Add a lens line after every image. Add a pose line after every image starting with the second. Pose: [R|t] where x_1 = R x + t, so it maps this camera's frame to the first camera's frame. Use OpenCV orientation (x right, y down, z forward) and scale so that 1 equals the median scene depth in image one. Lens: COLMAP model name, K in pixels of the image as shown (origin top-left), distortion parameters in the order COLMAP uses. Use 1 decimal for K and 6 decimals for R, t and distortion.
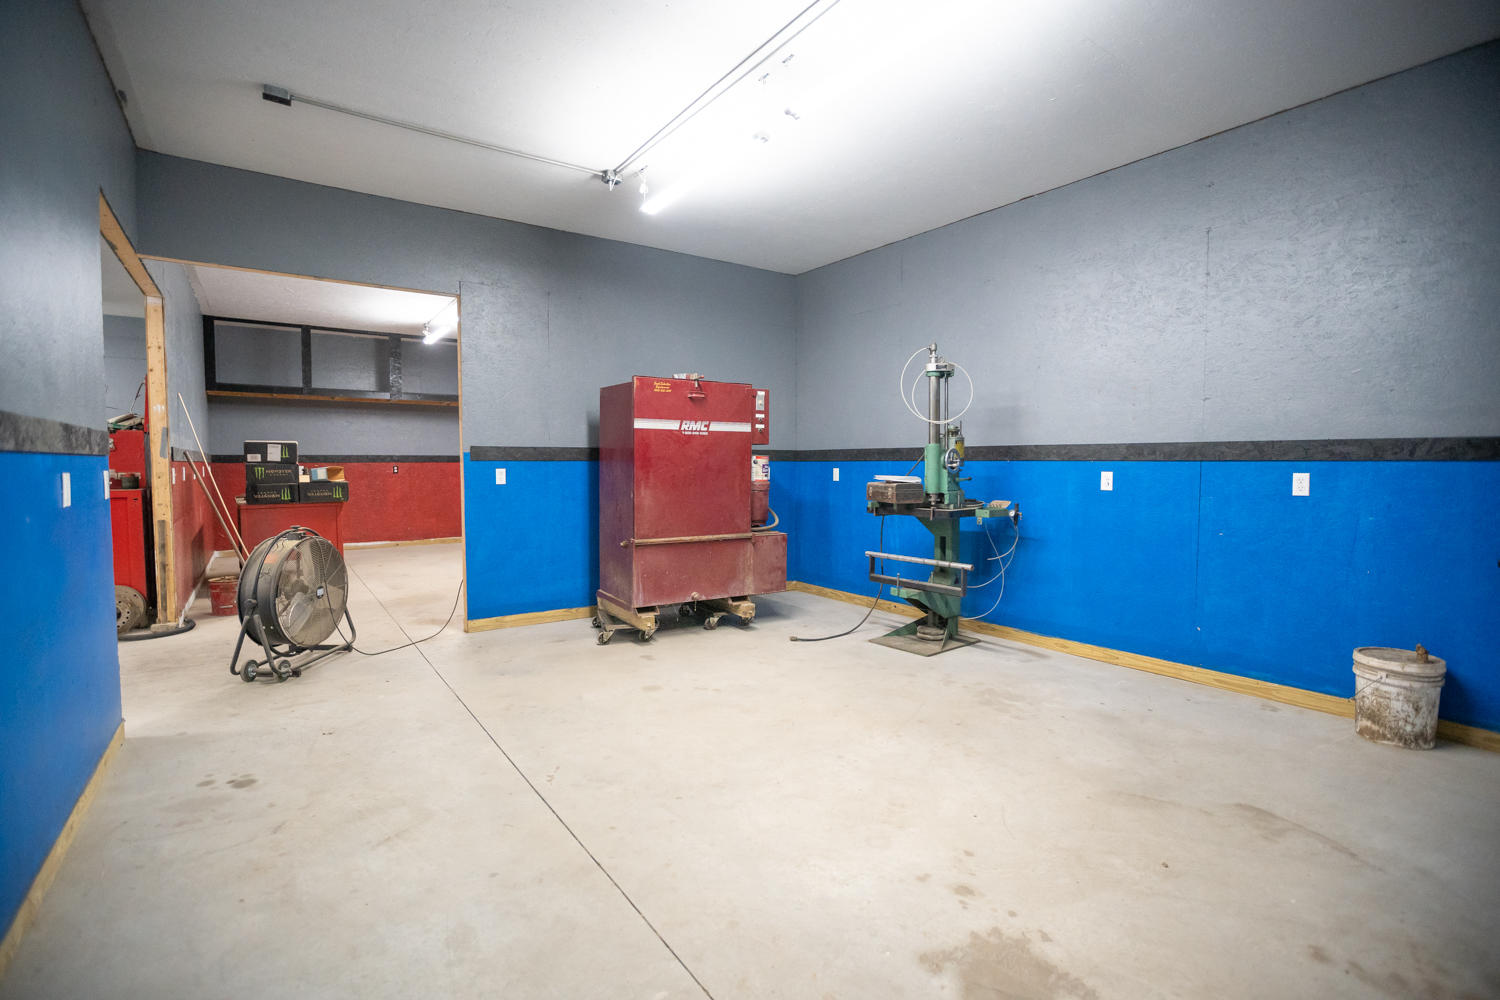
lens RADIAL K [[701.3, 0, 738.3], [0, 701.3, 467.3], [0, 0, 1]] dist [-0.057206, 0.020823]
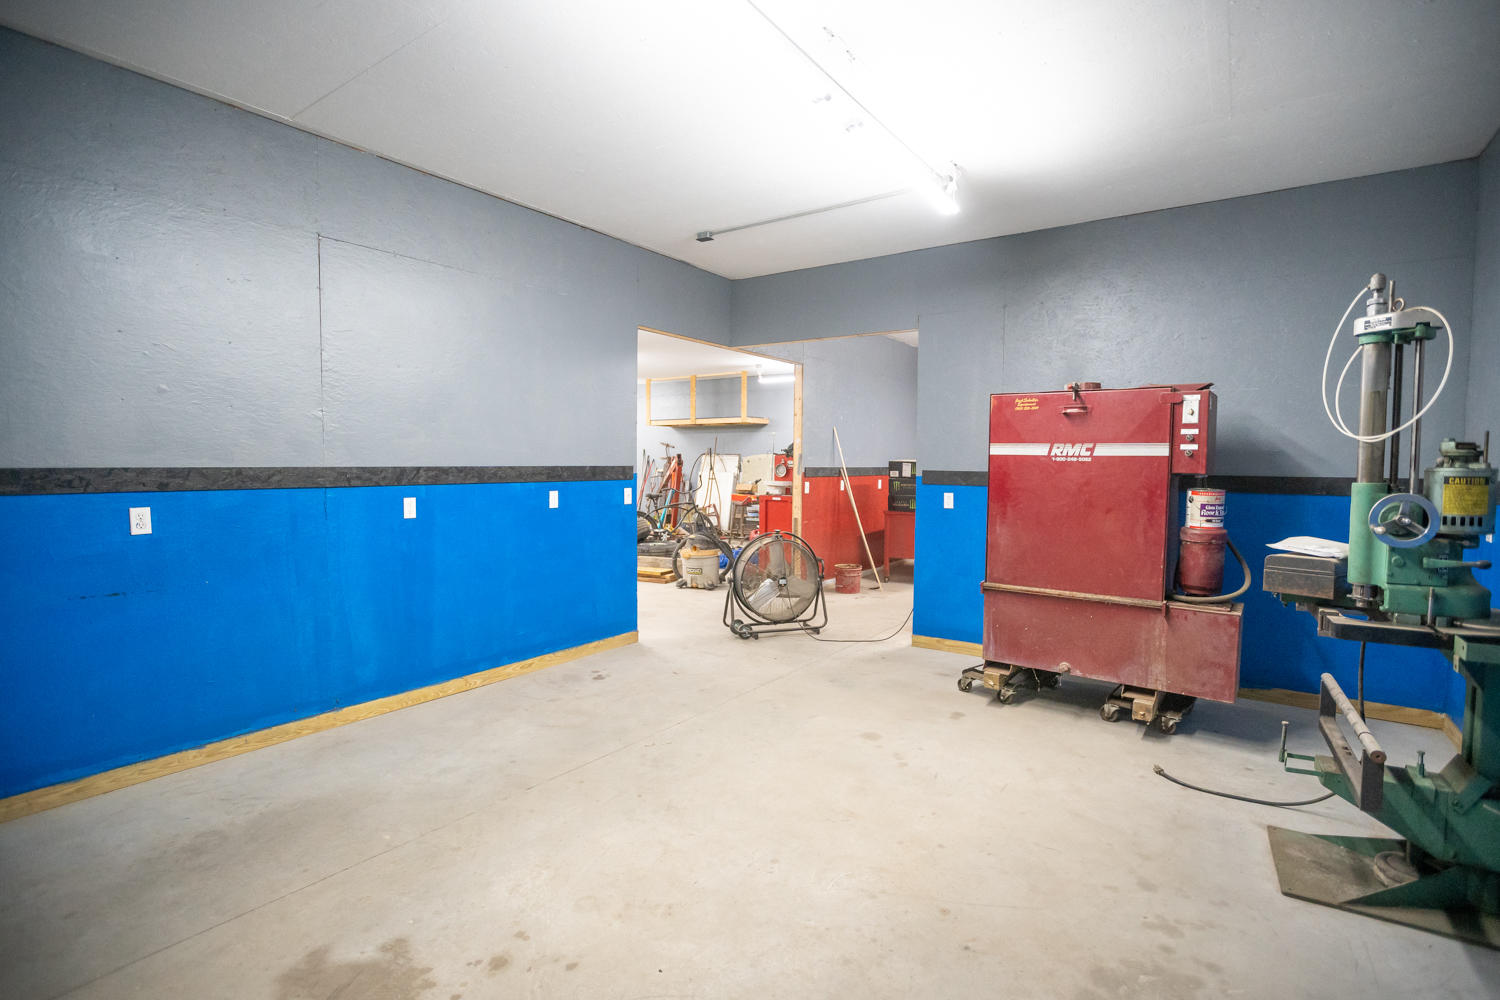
lens RADIAL K [[701.3, 0, 738.3], [0, 701.3, 467.3], [0, 0, 1]] dist [-0.057206, 0.020823]
pose [[0.339798, 0.010850, -0.940436, 0.540481], [-0.015986, 0.999856, 0.005759, -0.038462], [0.940363, 0.013077, 0.339922, 0.394568]]
